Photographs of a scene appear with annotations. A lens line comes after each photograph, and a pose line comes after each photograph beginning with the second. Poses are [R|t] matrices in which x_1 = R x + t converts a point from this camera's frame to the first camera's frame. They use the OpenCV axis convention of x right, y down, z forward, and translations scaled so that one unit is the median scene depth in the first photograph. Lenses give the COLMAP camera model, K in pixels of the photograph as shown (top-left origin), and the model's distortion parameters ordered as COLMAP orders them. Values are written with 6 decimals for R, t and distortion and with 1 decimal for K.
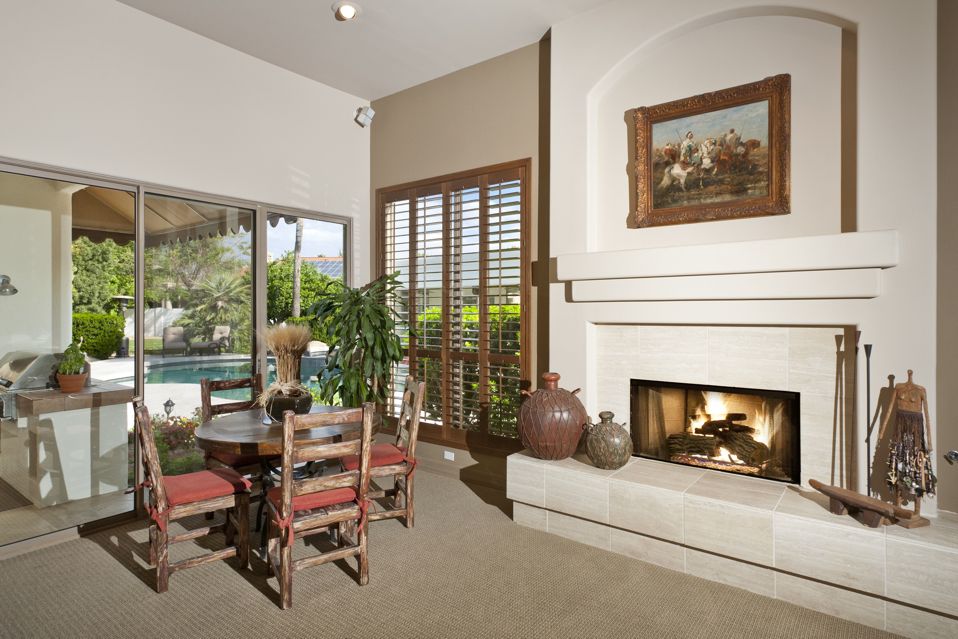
lens RADIAL K [[550.3, 0, 479.0], [0, 550.3, 319.5], [0, 0, 1]] dist [-0.000642, -0.000122]
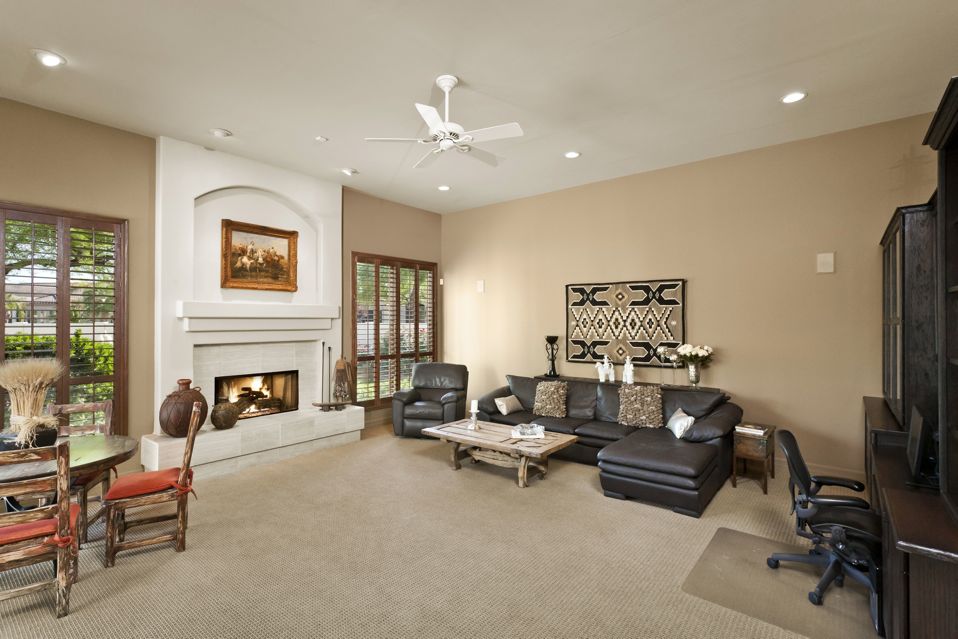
lens RADIAL K [[453.0, 0, 479.0], [0, 453.0, 319.5], [0, 0, 1]] dist [0.000018, 0.000034]
pose [[0.002967, 0.000754, 0.999995, -1.205969], [0.008195, 0.999966, -0.000778, -0.064997], [-0.999962, 0.008198, 0.002961, 0.217211]]
